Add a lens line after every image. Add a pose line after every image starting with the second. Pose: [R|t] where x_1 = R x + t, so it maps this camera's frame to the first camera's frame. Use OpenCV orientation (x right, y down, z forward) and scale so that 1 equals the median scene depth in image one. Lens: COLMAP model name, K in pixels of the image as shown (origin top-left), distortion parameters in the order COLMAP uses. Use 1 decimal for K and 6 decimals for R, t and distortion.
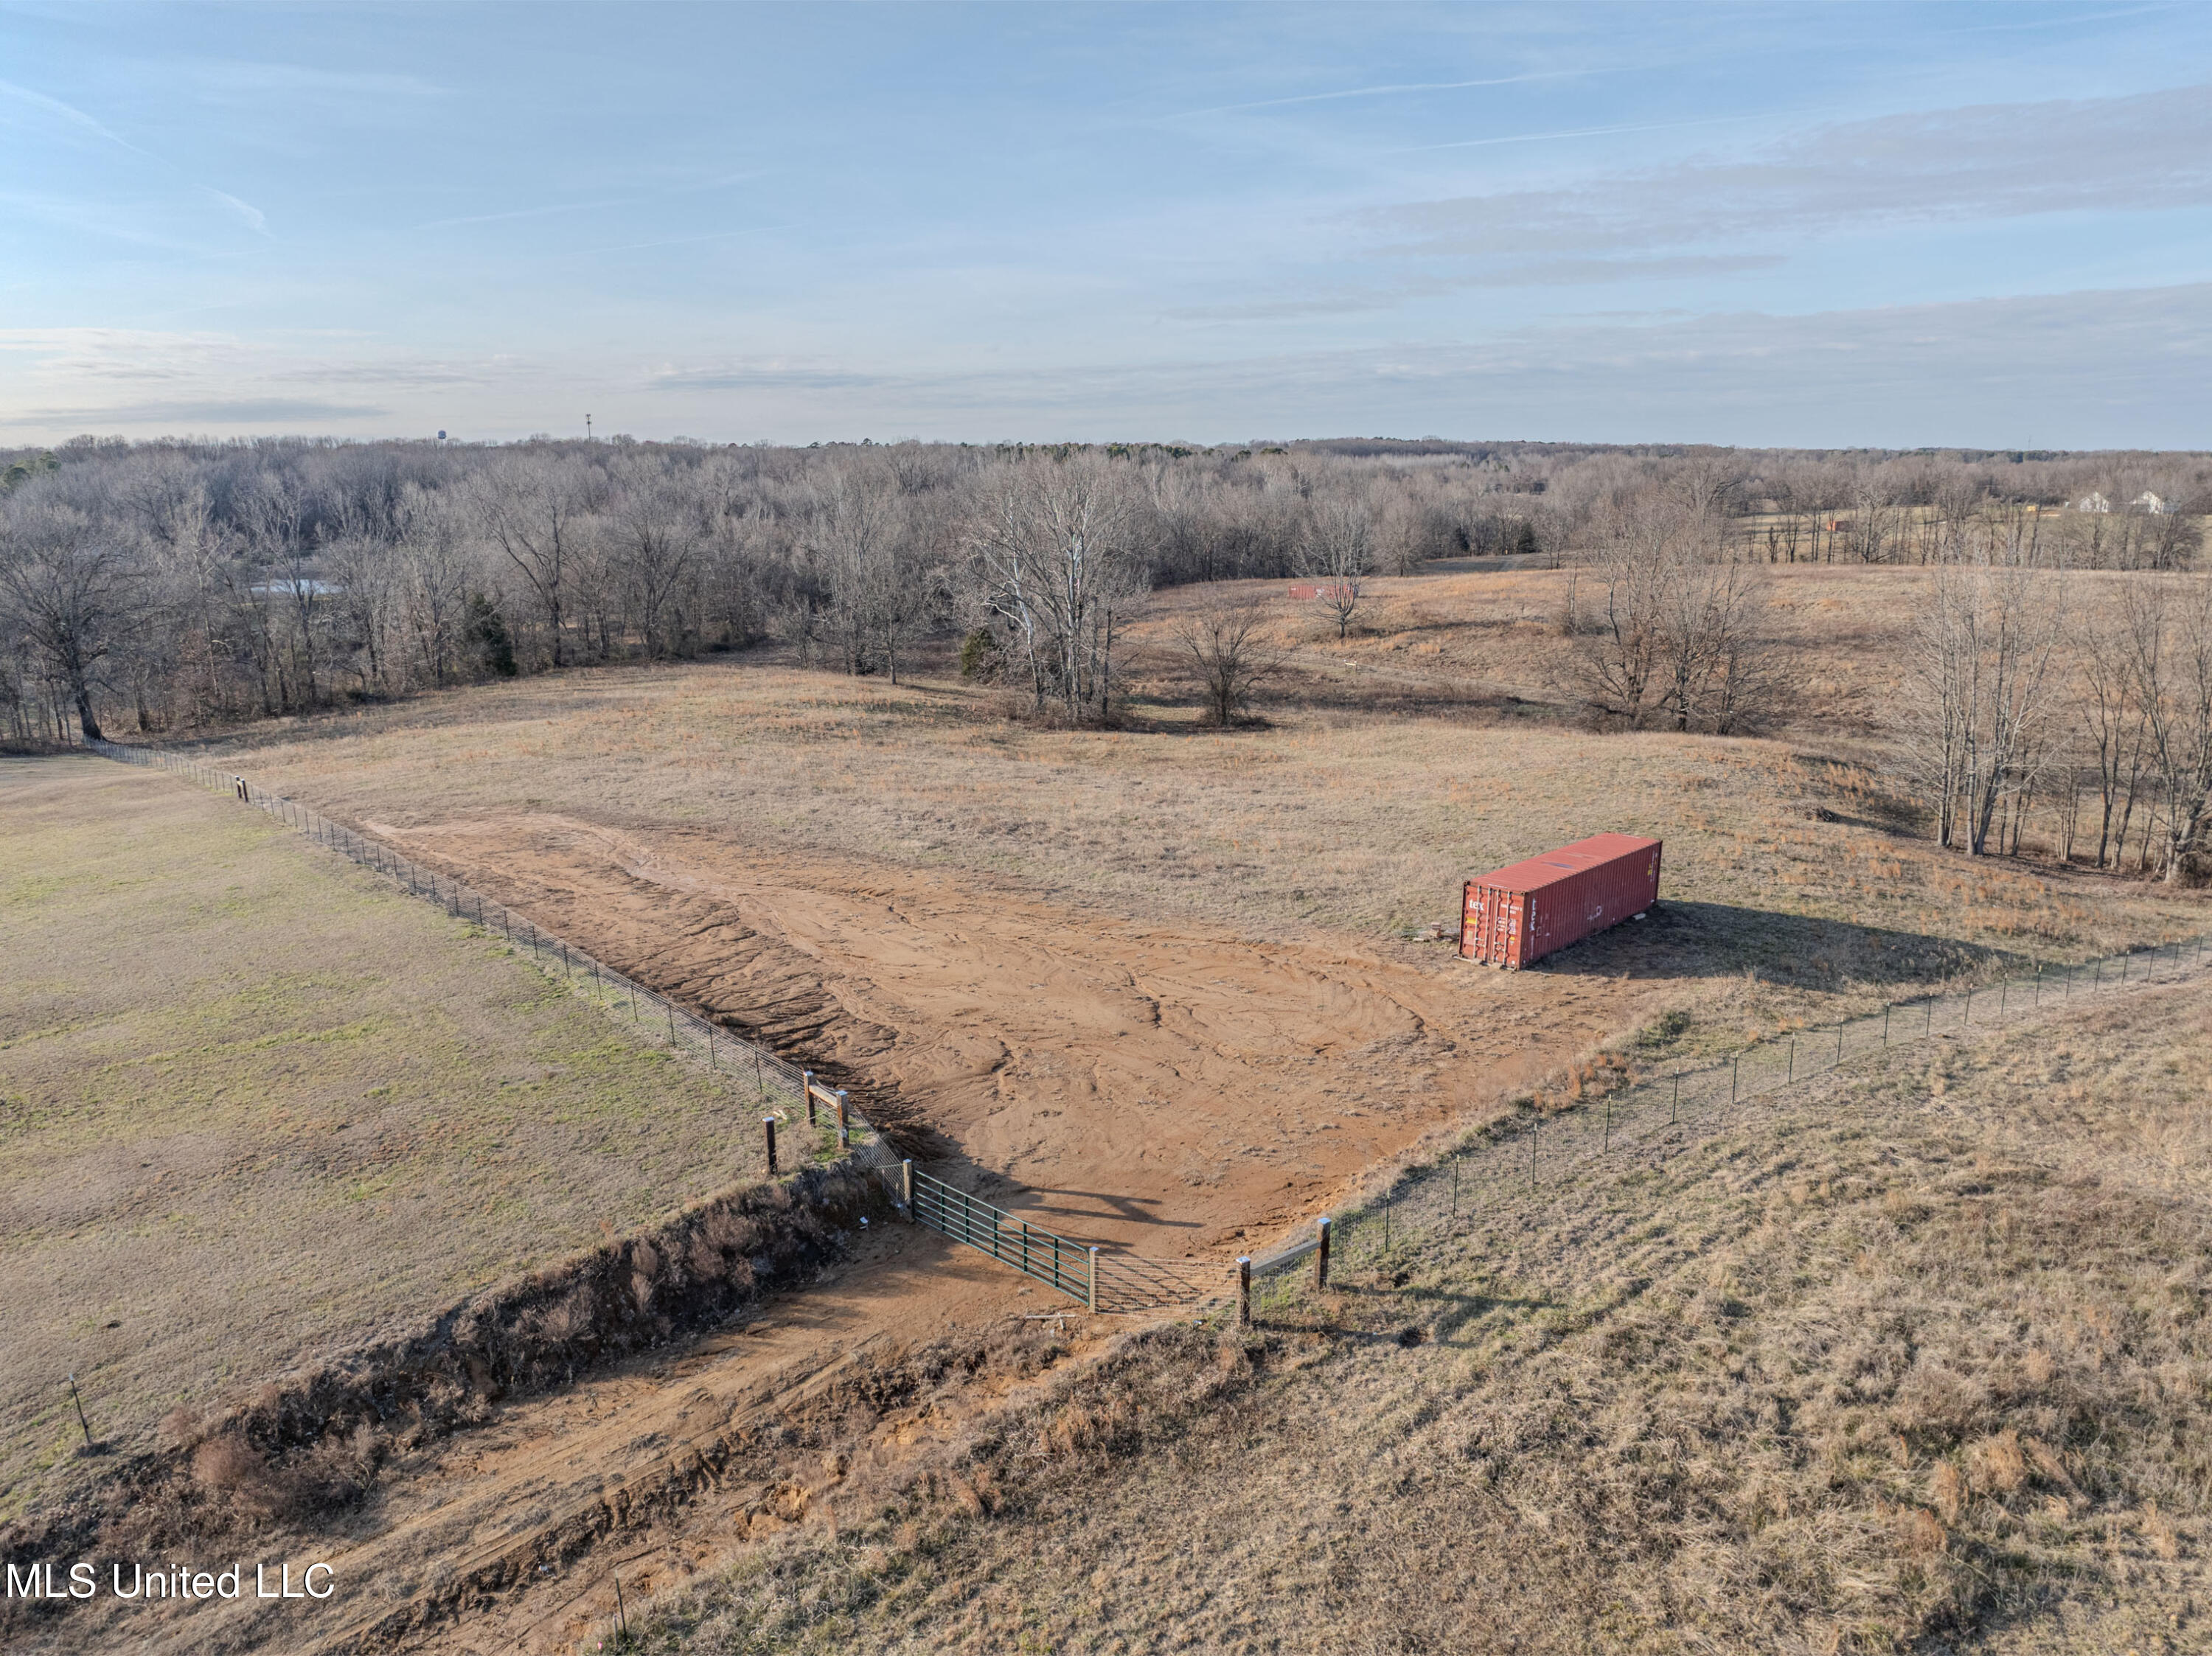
lens RADIAL K [[1576.8, 0, 1106.0], [0, 1576.8, 828.0], [0, 0, 1]] dist [-0.037665, -0.004442]
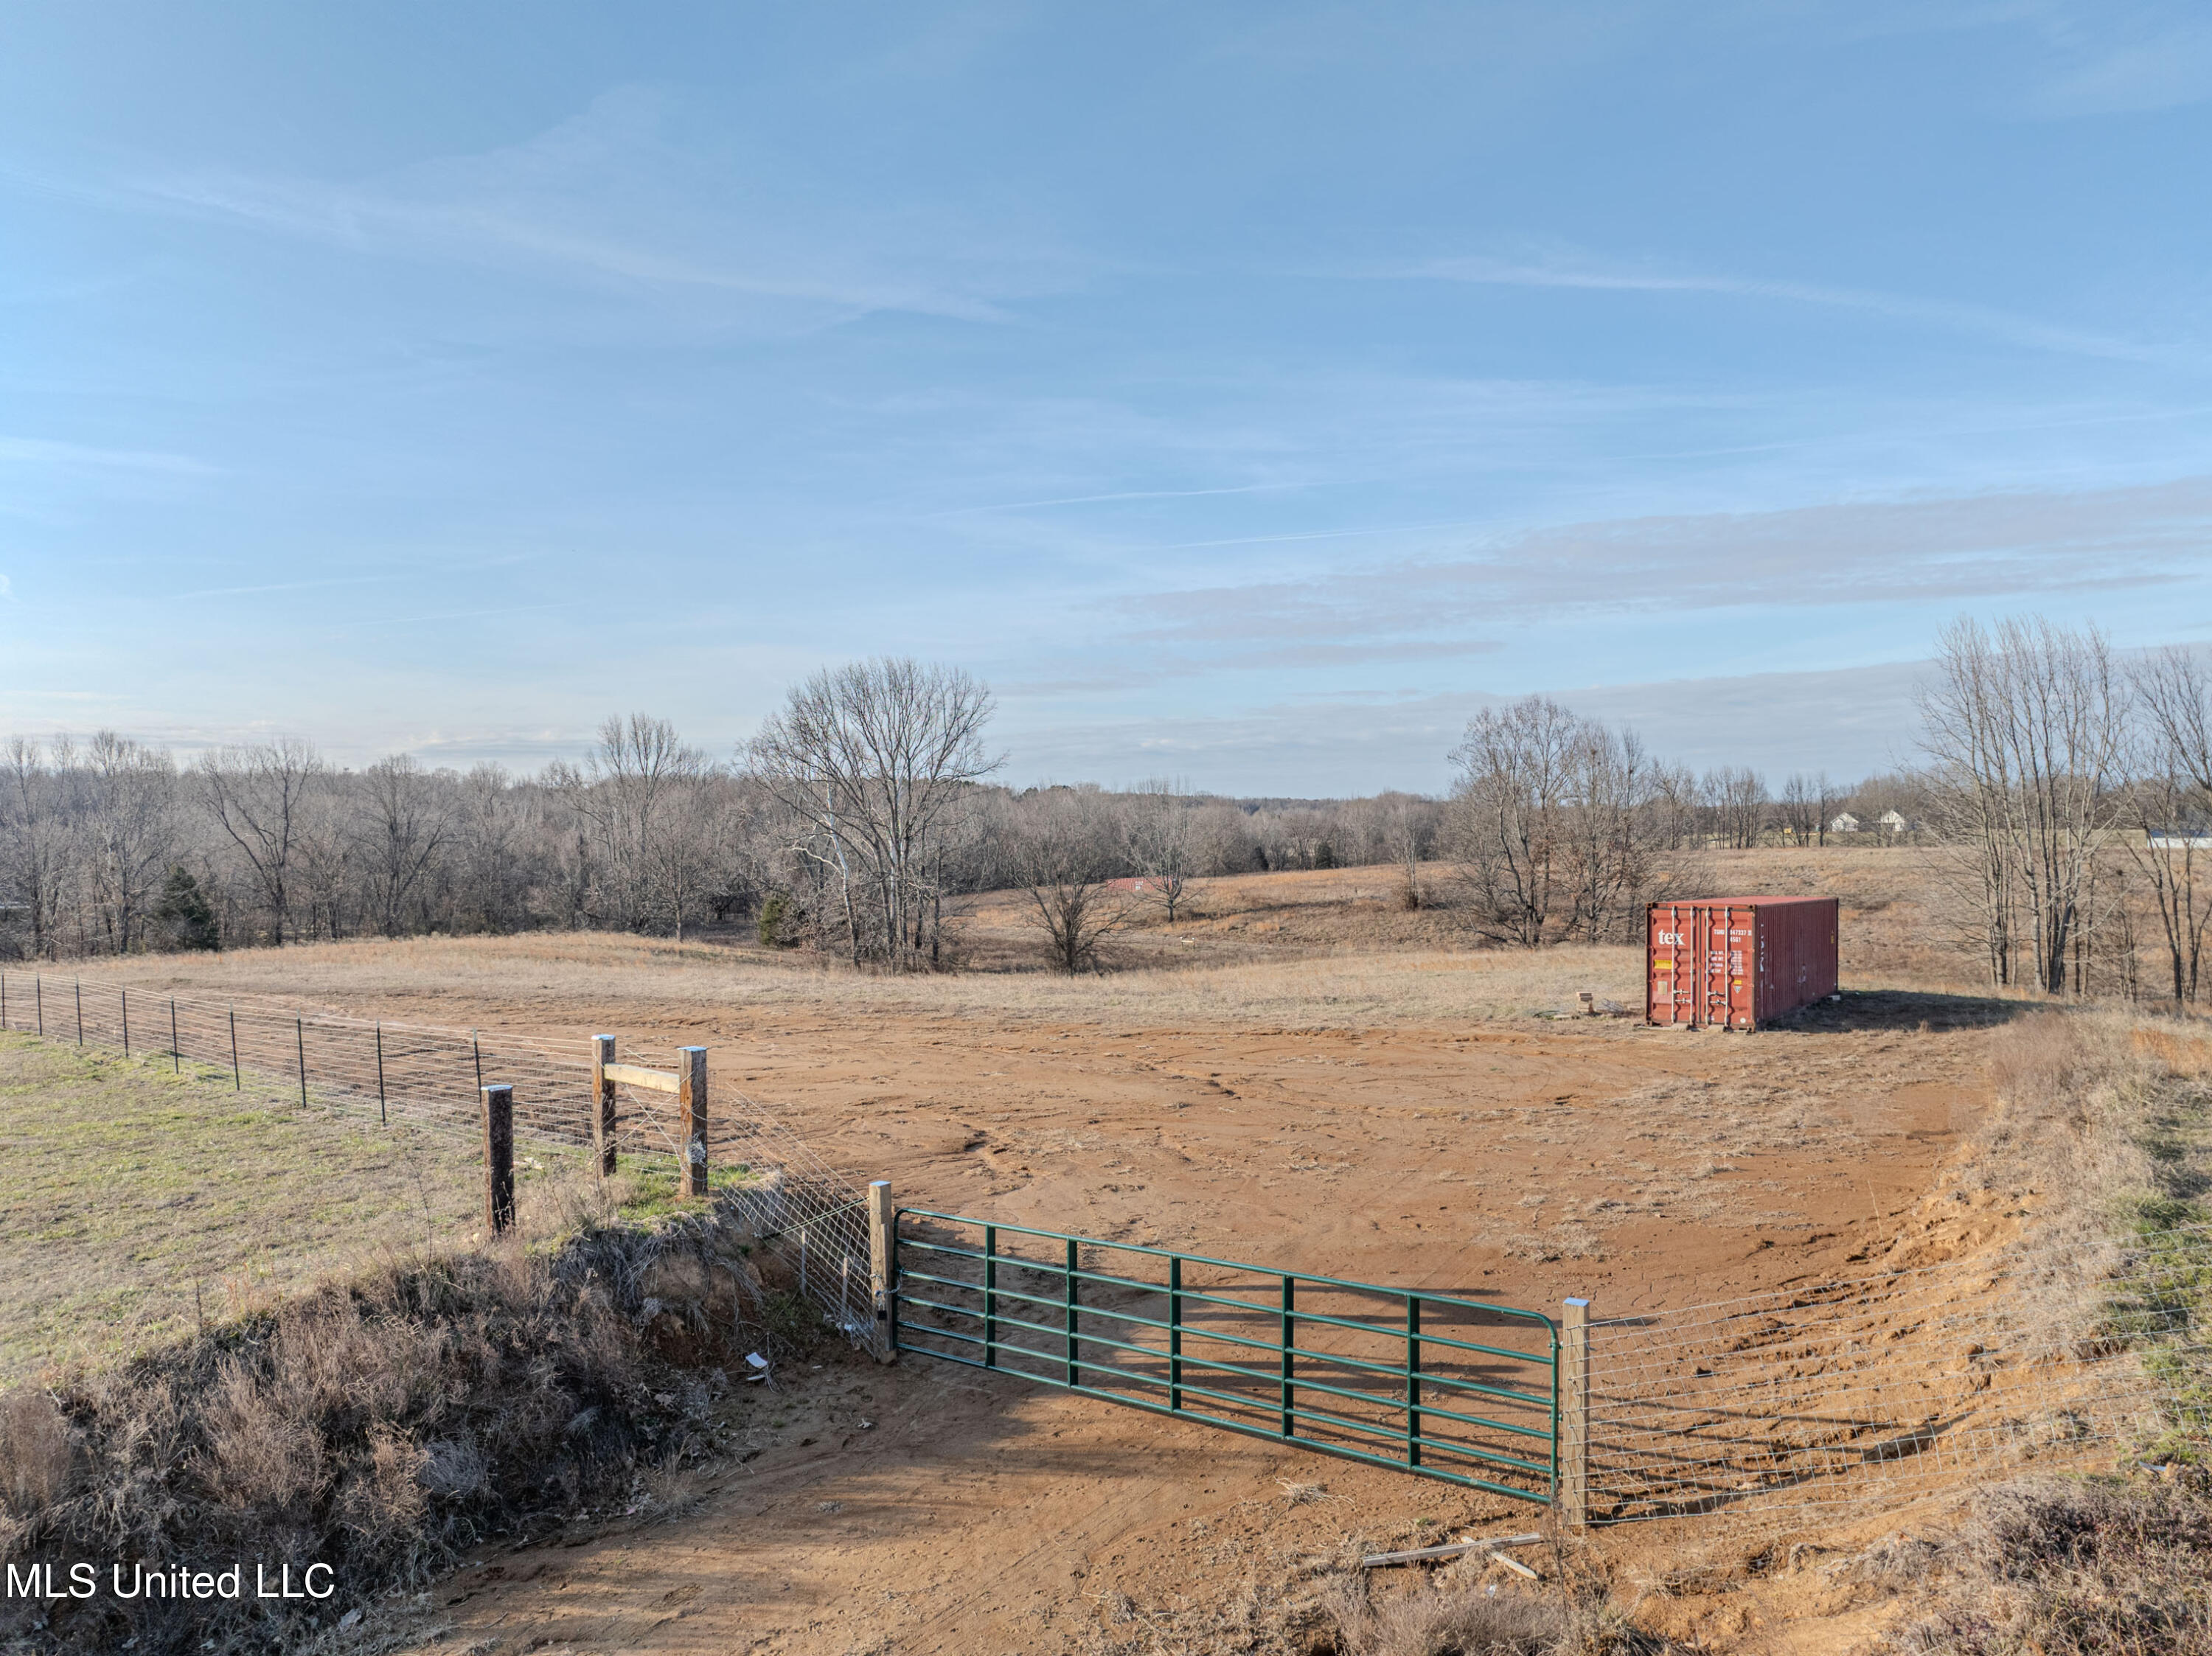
lens RADIAL K [[1576.3, 0, 1102.2], [0, 1576.3, 830.0], [0, 0, 1]] dist [-0.049603, 0.022209]
pose [[0.990128, -0.002357, 0.140143, -0.124498], [0.034224, 0.973661, -0.225418, 0.212672], [-0.135921, 0.227989, 0.964130, 0.607876]]
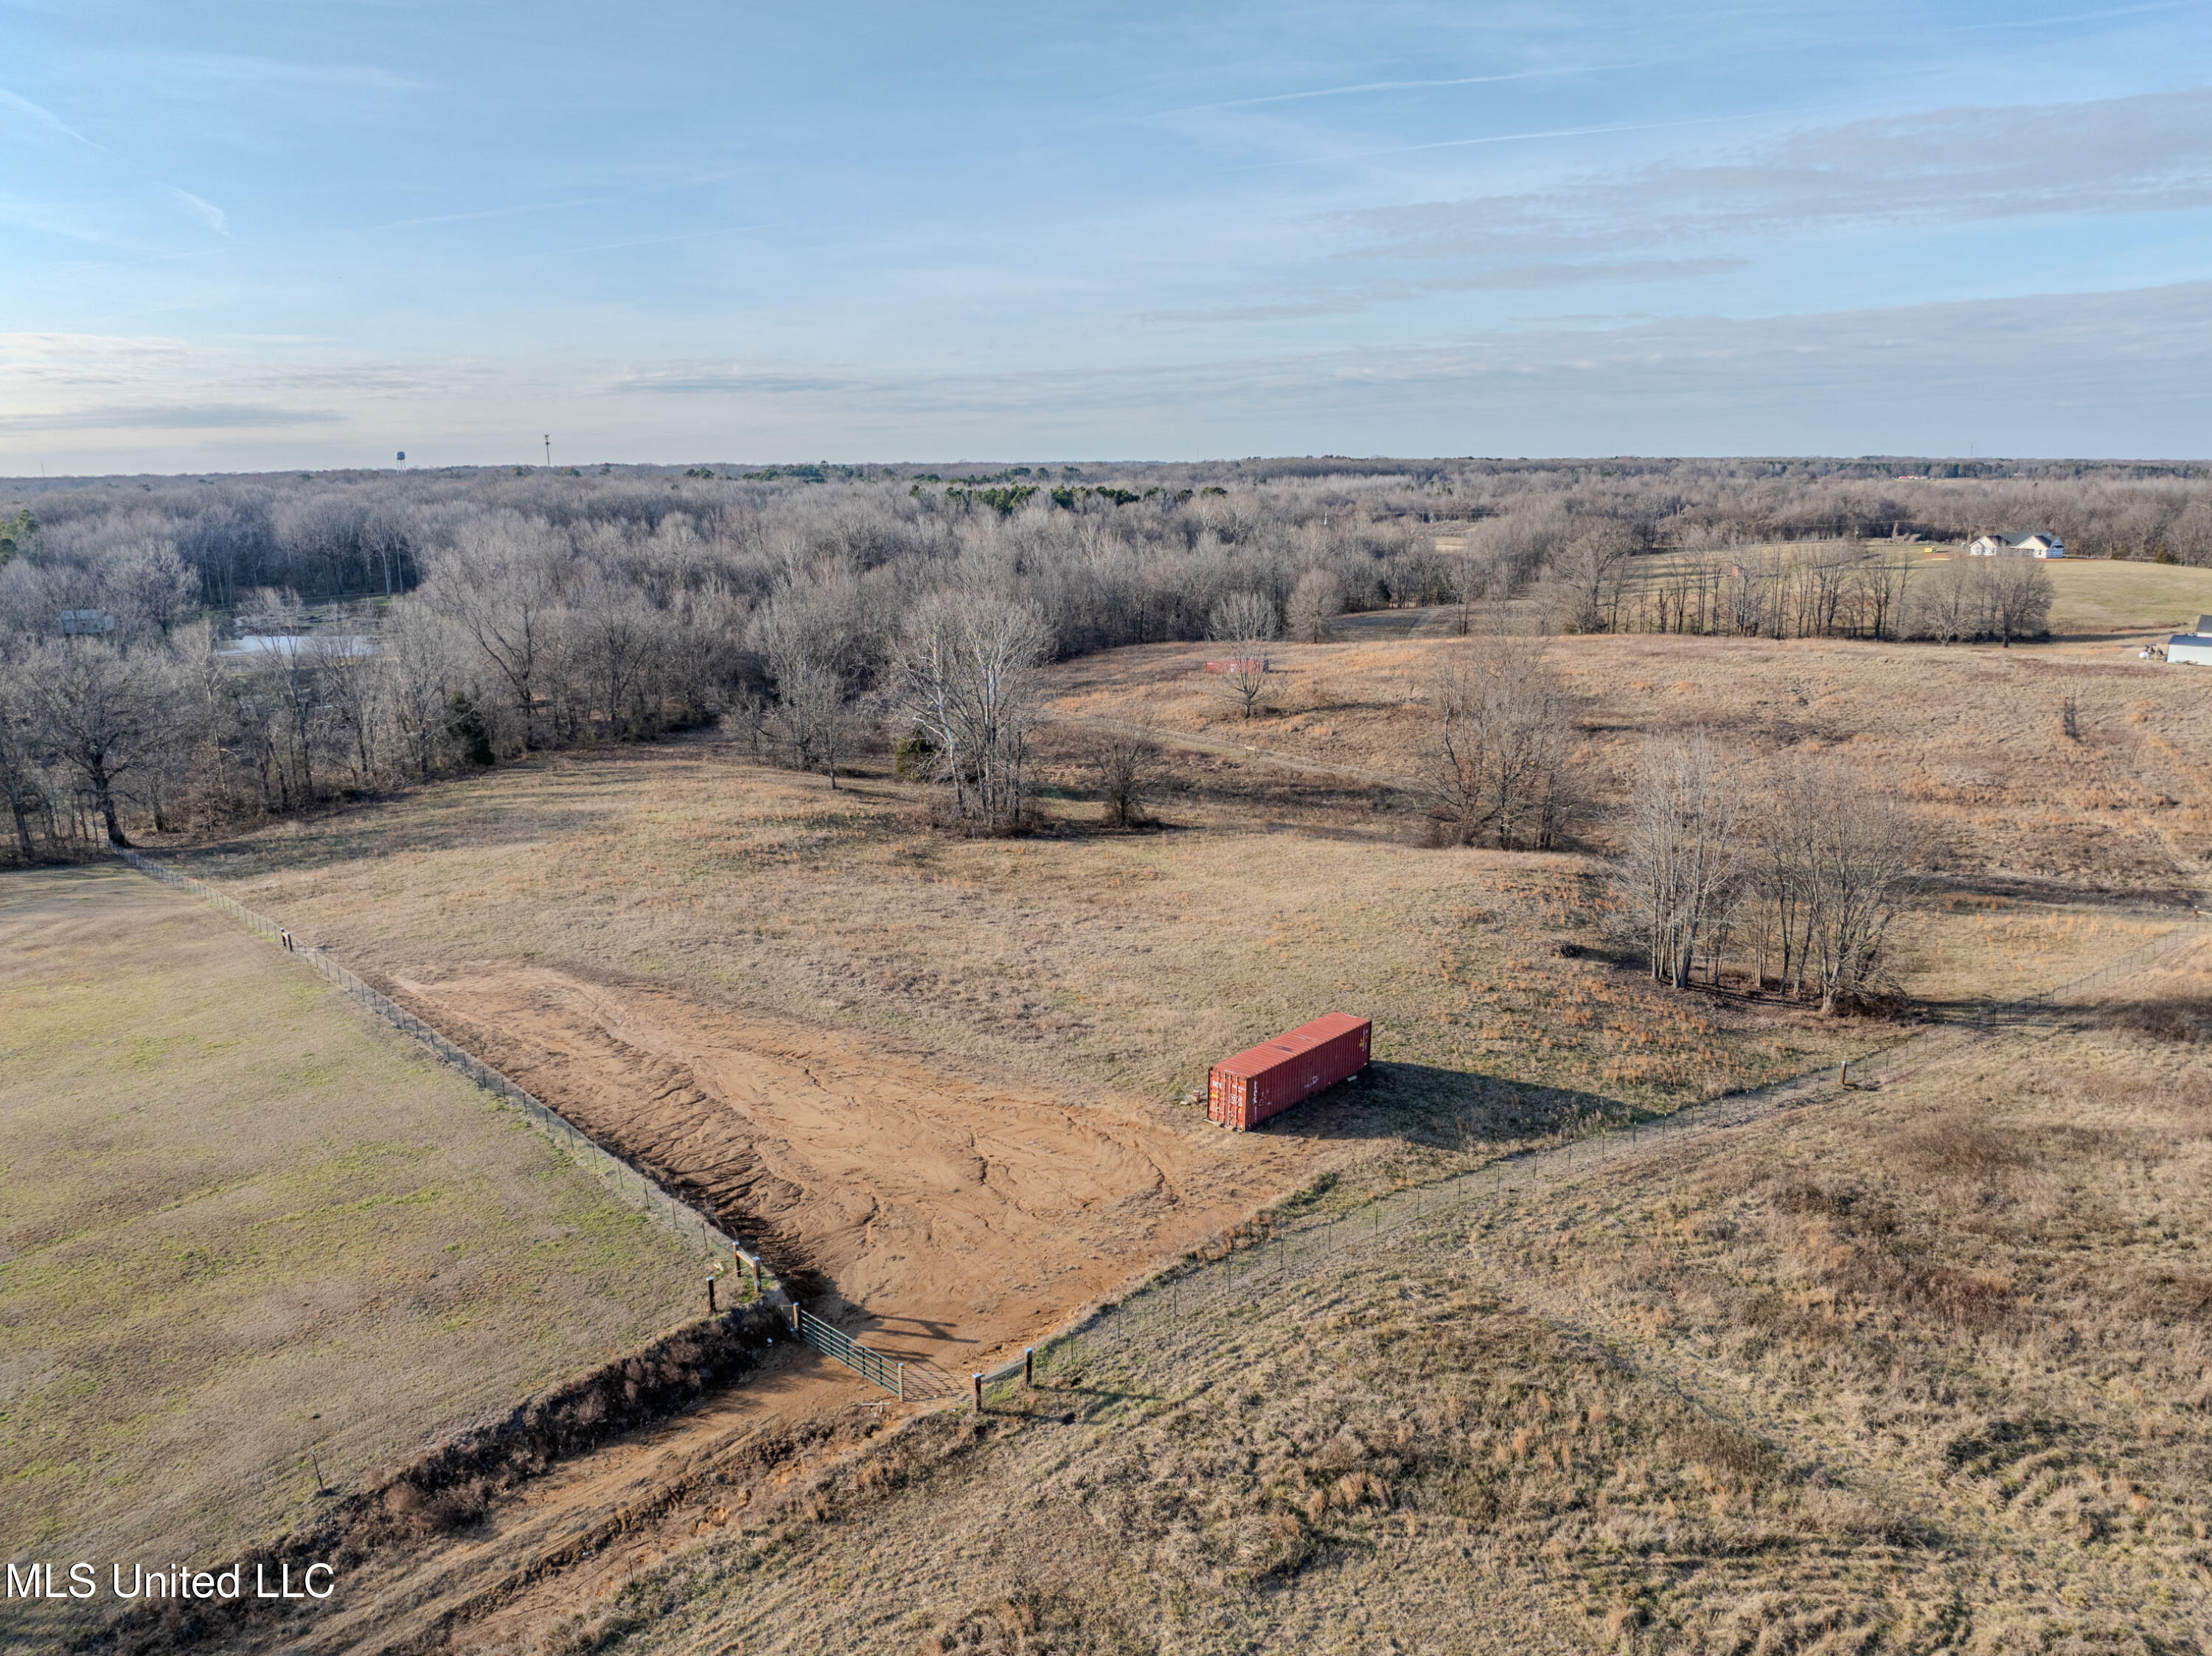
lens RADIAL K [[1579.7, 0, 1106.0], [0, 1579.7, 828.0], [0, 0, 1]] dist [-0.025110, -0.034182]
pose [[0.999715, -0.008362, 0.022347, 0.158818], [0.008376, 0.999965, -0.000501, -0.271517], [-0.022342, 0.000688, 0.999750, -0.620623]]
